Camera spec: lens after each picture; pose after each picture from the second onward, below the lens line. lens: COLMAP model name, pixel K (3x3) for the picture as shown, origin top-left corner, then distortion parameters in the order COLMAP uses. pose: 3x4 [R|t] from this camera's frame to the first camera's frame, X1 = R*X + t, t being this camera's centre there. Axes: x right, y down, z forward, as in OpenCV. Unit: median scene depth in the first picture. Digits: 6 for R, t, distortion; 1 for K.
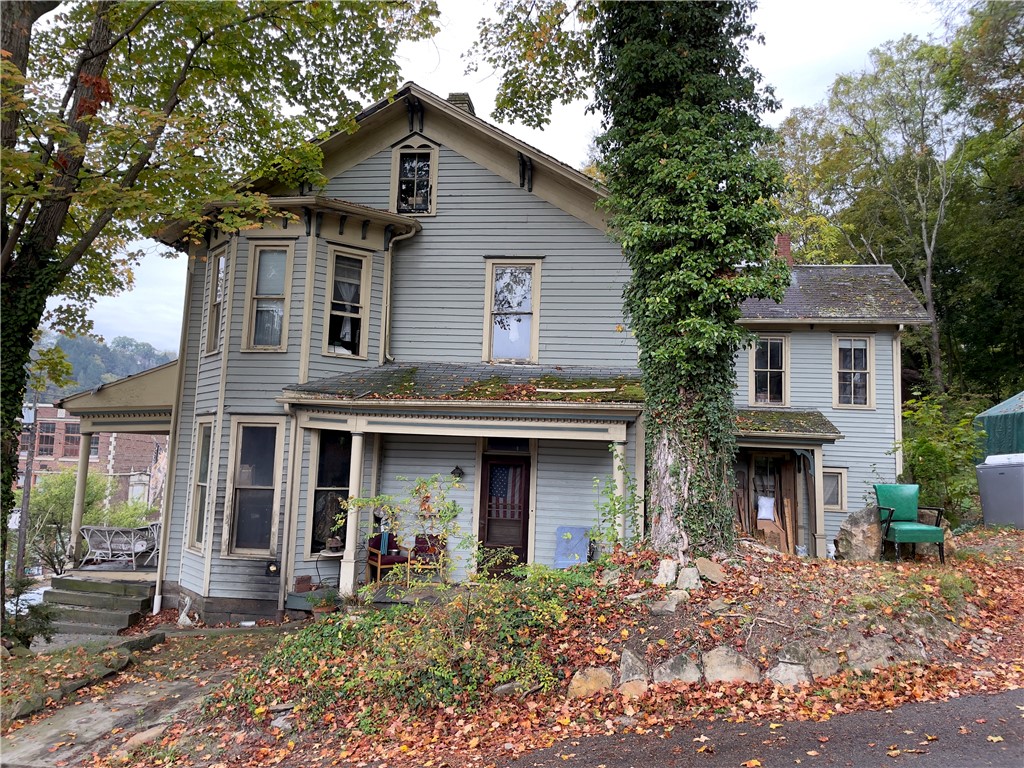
lens RADIAL K [[776.5, 0, 508.7], [0, 776.5, 382.1], [0, 0, 1]] dist [0.035596, -0.005642]
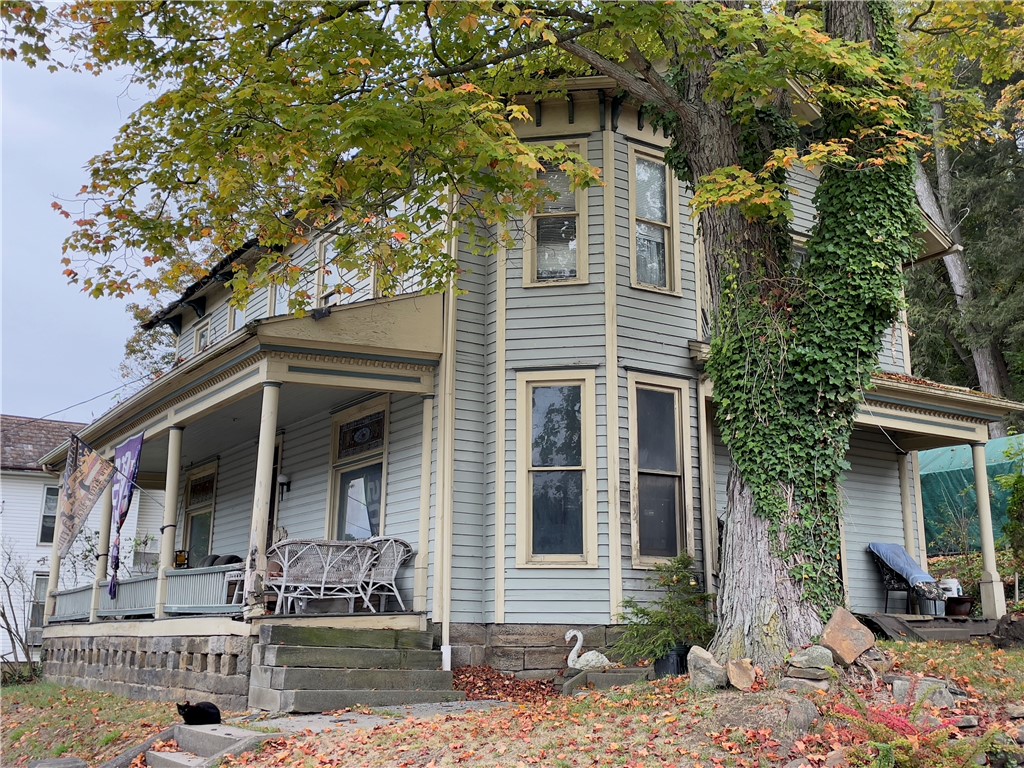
lens RADIAL K [[1100.9, 0, 514.6], [0, 1100.9, 381.0], [0, 0, 1]] dist [0.025085, 0.000000]
pose [[0.763957, 0.118321, 0.634326, -1.002531], [-0.045858, 0.990514, -0.129532, 0.174945], [-0.643636, 0.069868, 0.762136, 0.274291]]
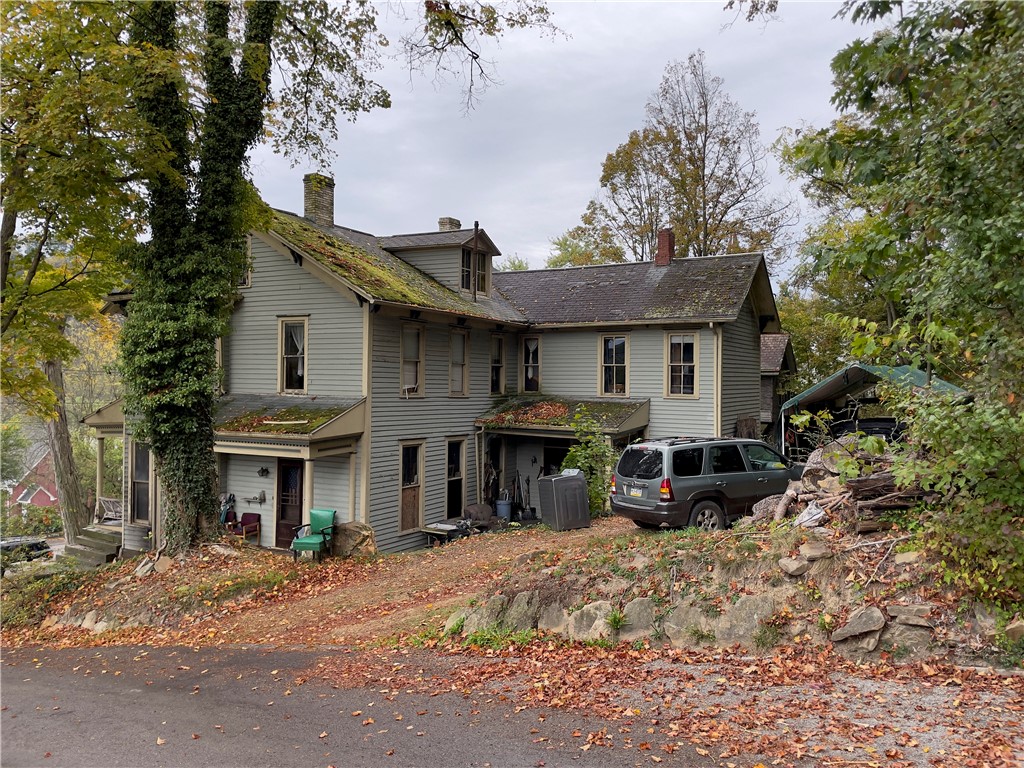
lens RADIAL K [[776.5, 0, 515.4], [0, 776.5, 384.3], [0, 0, 1]] dist [0.035596, -0.005642]
pose [[0.928601, -0.027090, -0.370089, 0.875960], [0.064153, 0.994034, 0.088205, -0.136355], [0.365492, -0.105649, 0.924799, -0.141045]]
